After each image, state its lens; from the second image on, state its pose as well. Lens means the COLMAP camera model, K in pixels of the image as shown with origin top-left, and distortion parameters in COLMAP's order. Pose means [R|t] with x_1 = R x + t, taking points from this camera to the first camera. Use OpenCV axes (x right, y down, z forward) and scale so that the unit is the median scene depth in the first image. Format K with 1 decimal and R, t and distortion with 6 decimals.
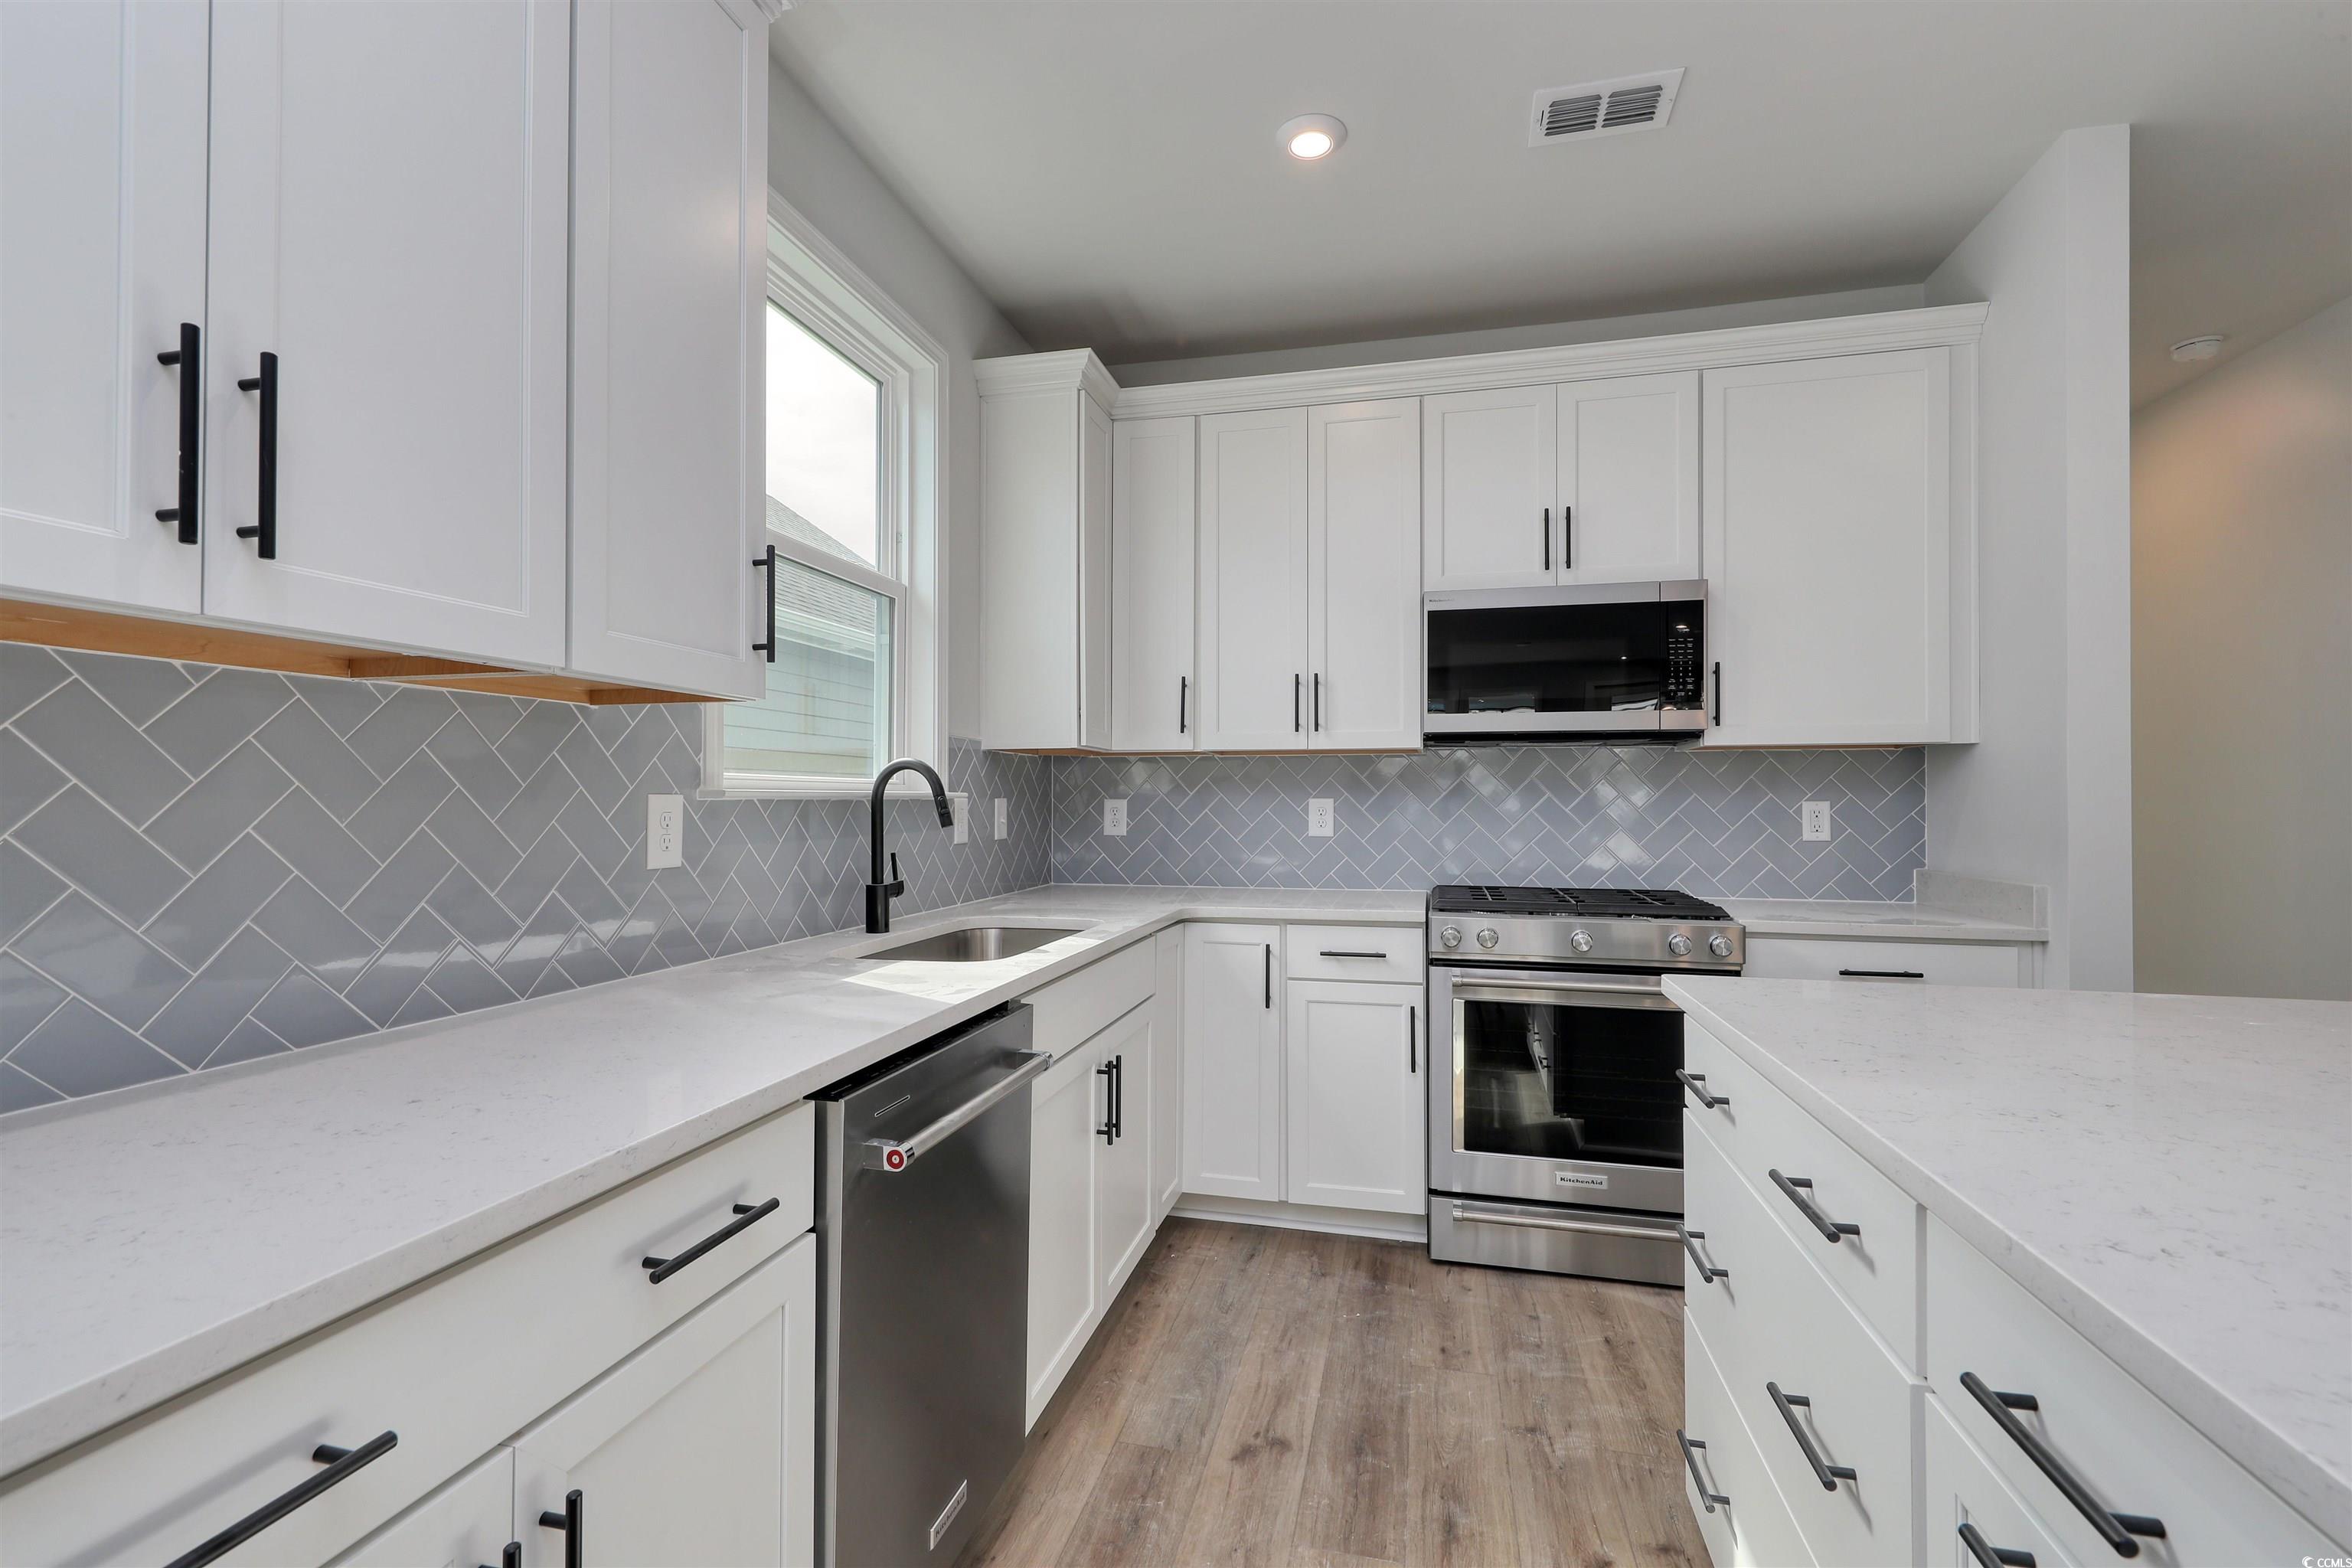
lens RADIAL K [[1065.4, 0, 1173.6], [0, 1065.4, 791.8], [0, 0, 1]] dist [-0.000403, -0.000117]
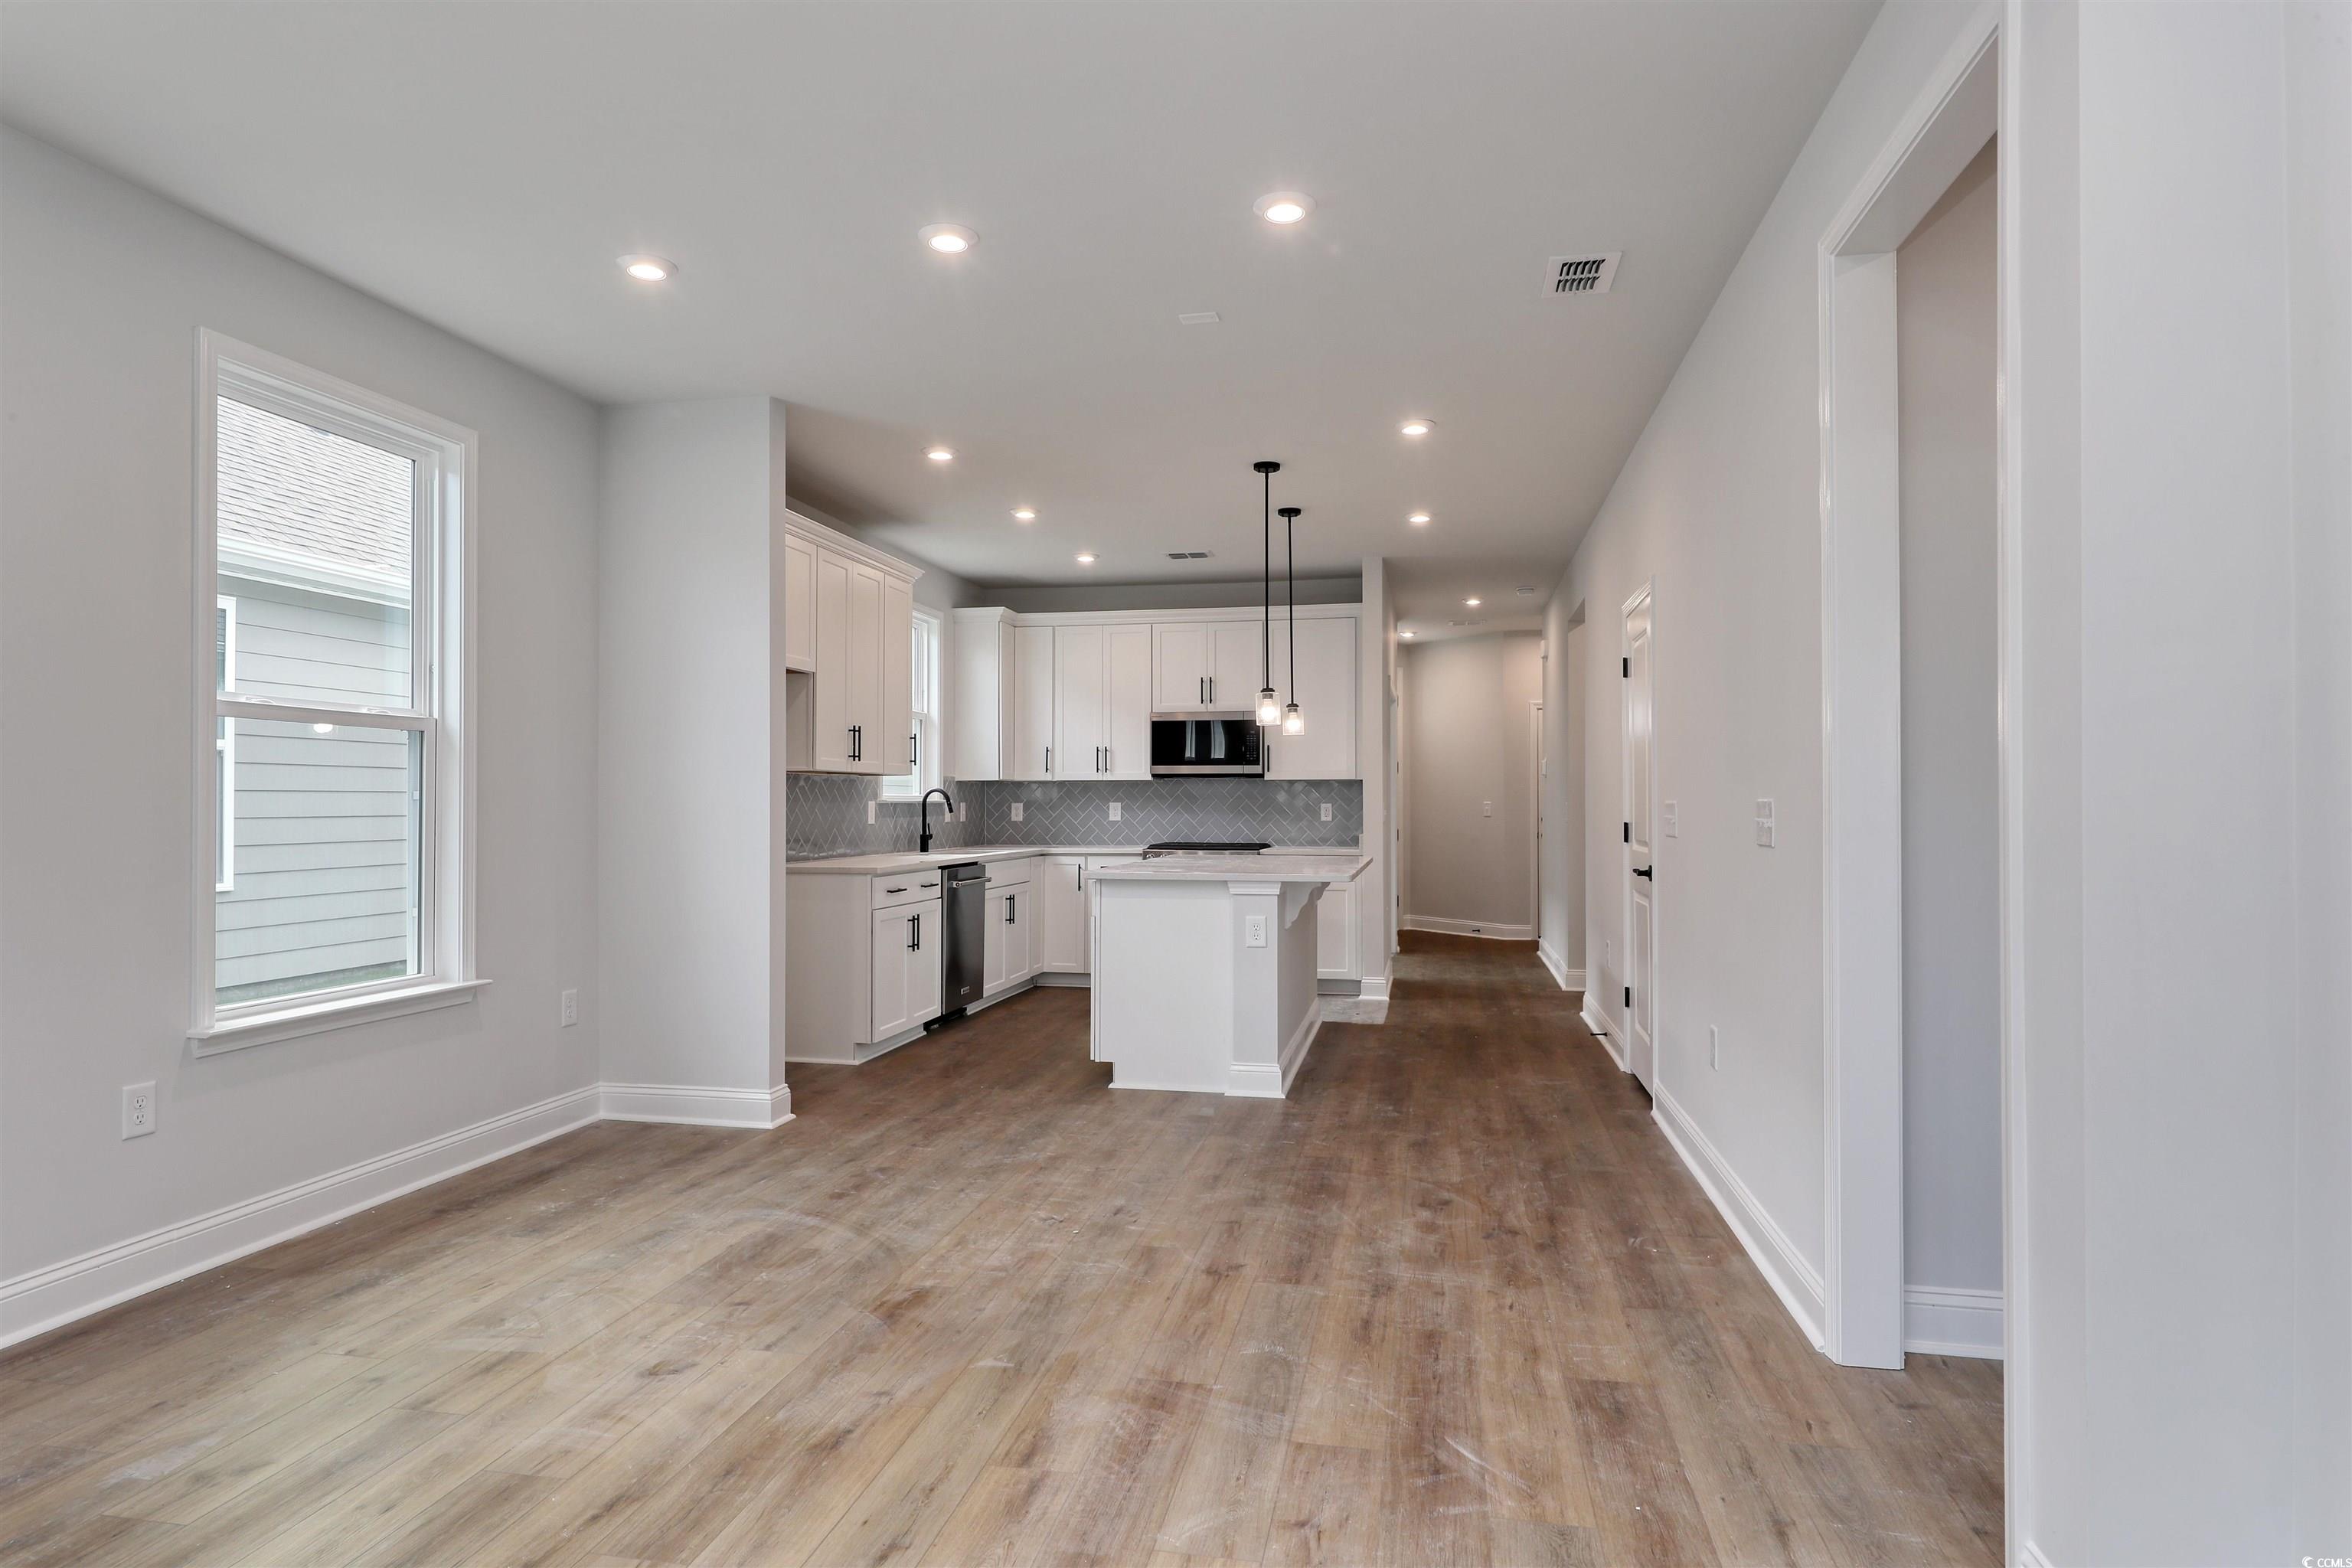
lens RADIAL K [[1303.3, 0, 1170.7], [0, 1303.3, 788.2], [0, 0, 1]] dist [0.000315, 0.000102]
pose [[0.999202, -0.000529, 0.039939, 0.164489], [0.000761, 0.999983, -0.005787, -0.008234], [-0.039935, 0.005812, 0.999185, -1.787449]]
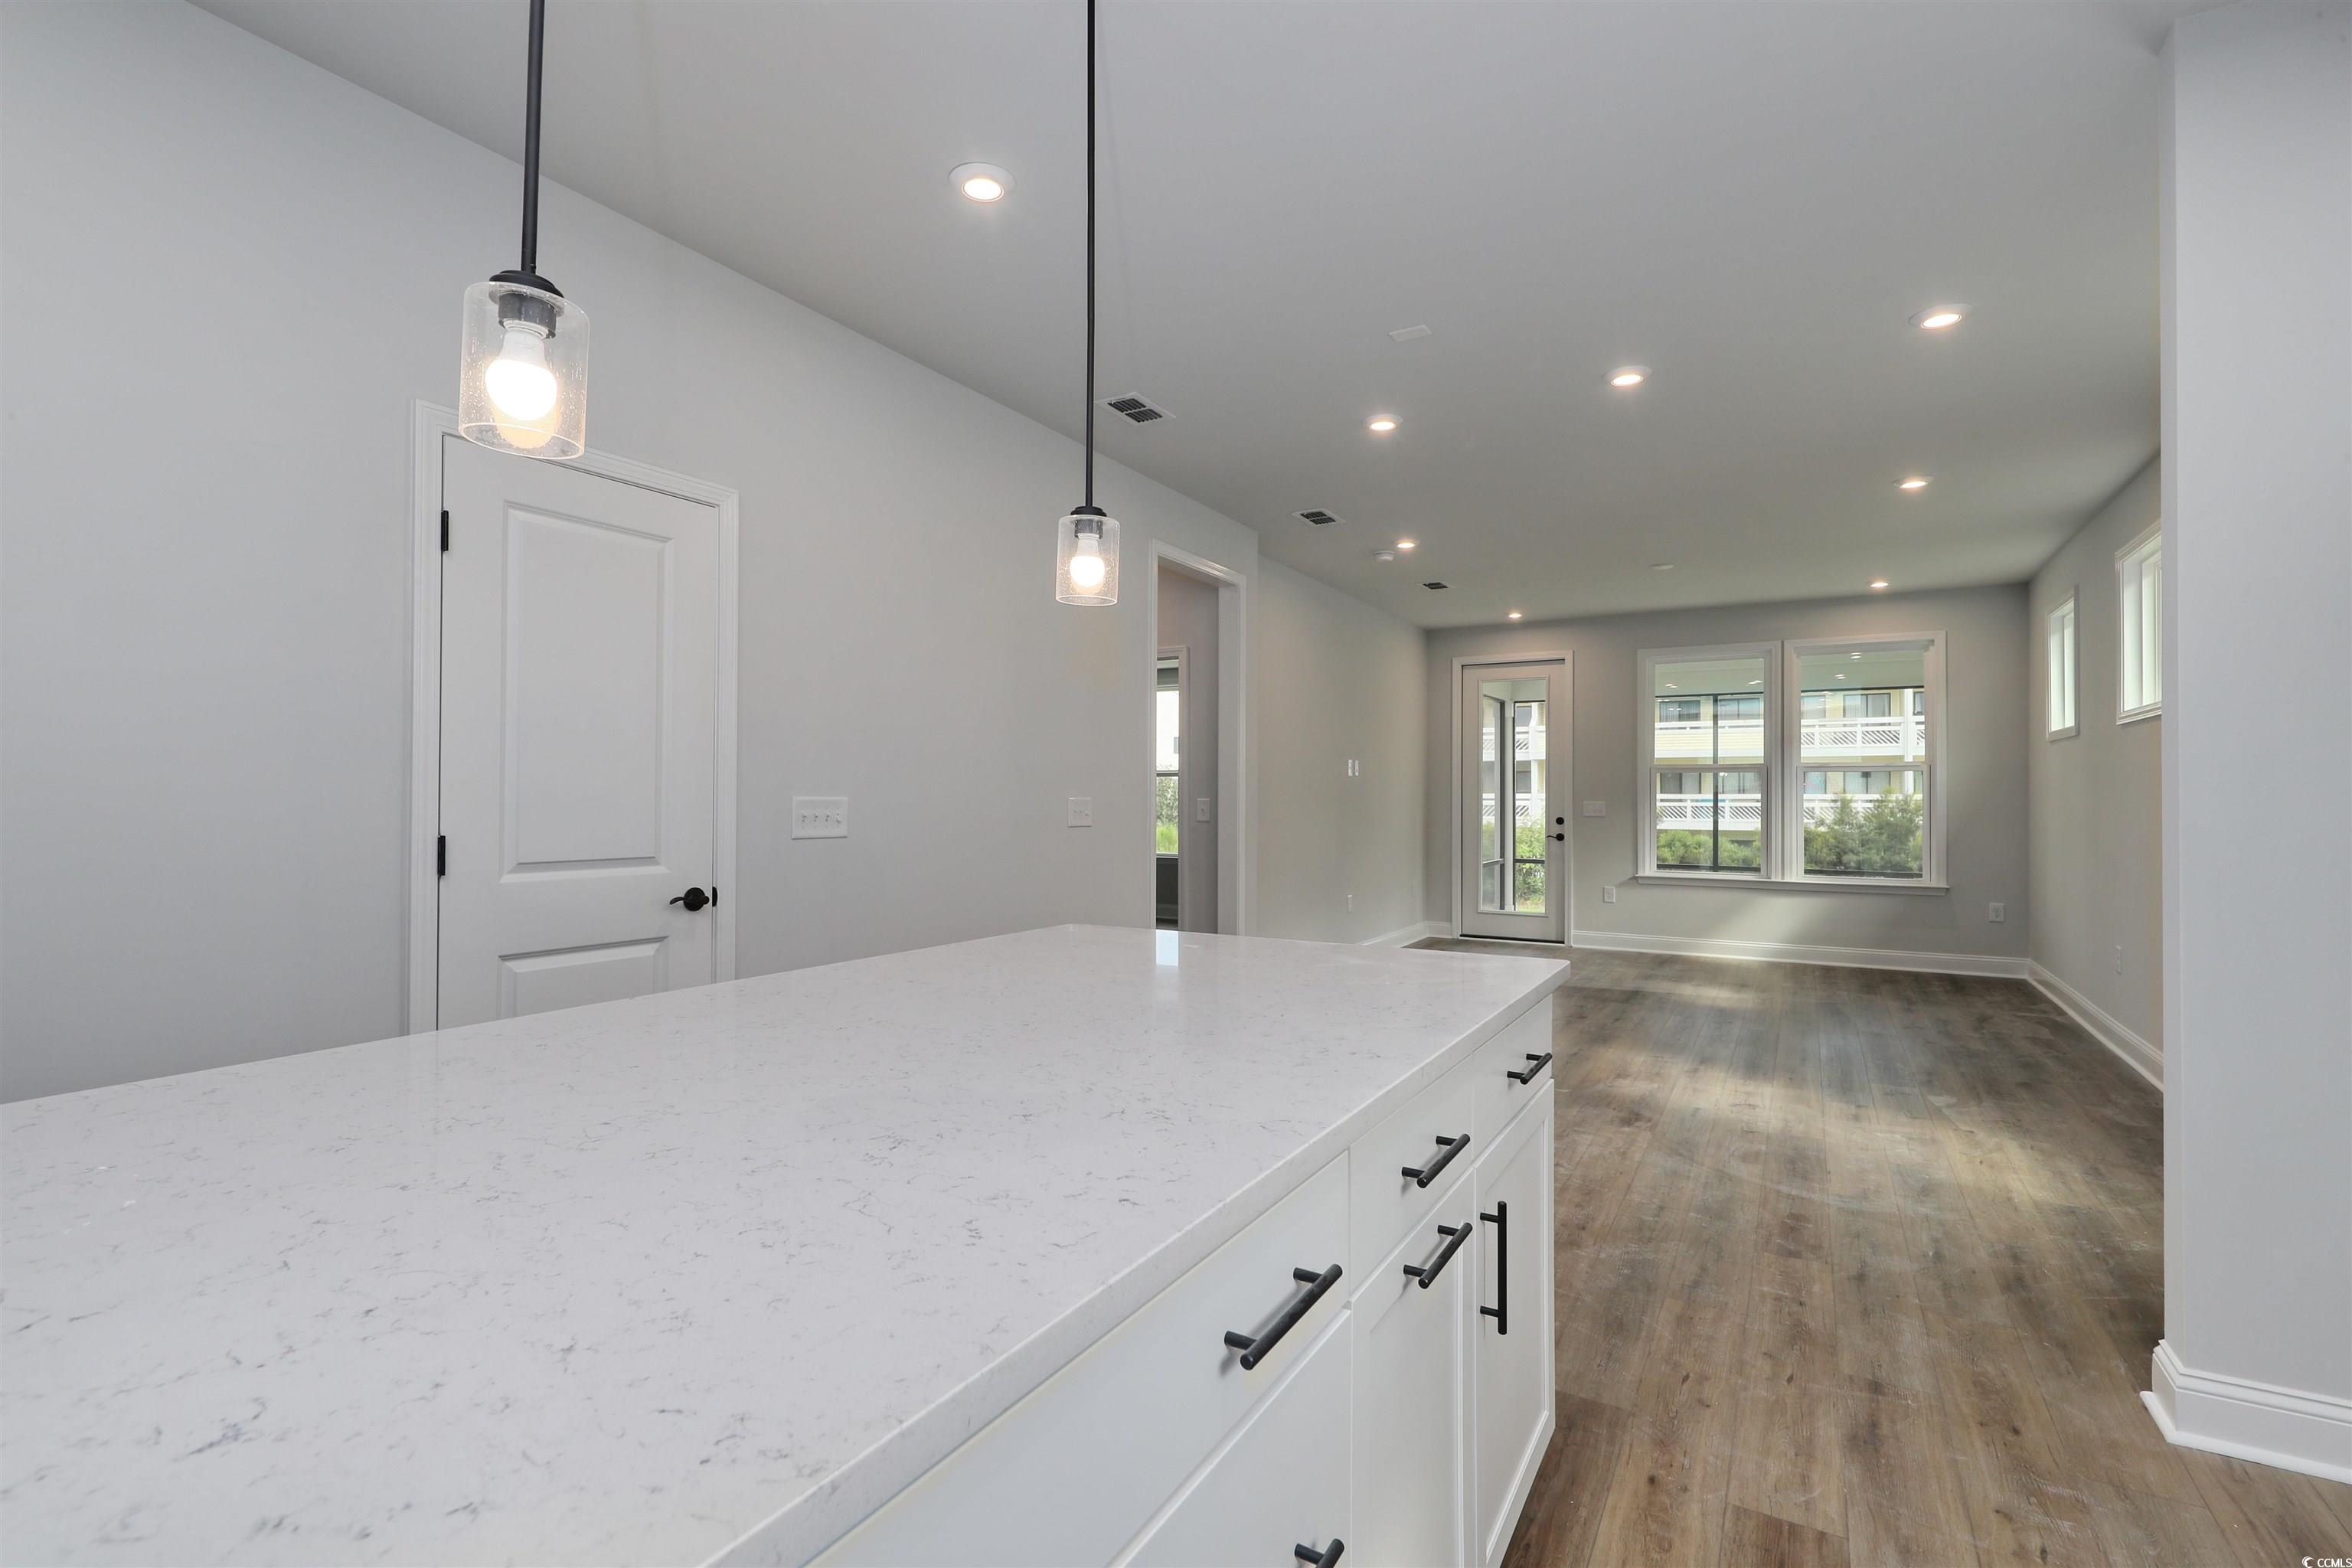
lens RADIAL K [[1065.4, 0, 1166.0], [0, 1065.4, 786.5], [0, 0, 1]] dist [-0.000403, -0.000117]
pose [[-0.954426, 0.000727, 0.298446, 0.144440], [-0.004820, 0.999829, -0.017850, 0.016752], [-0.298408, -0.018475, -0.954260, 3.771339]]
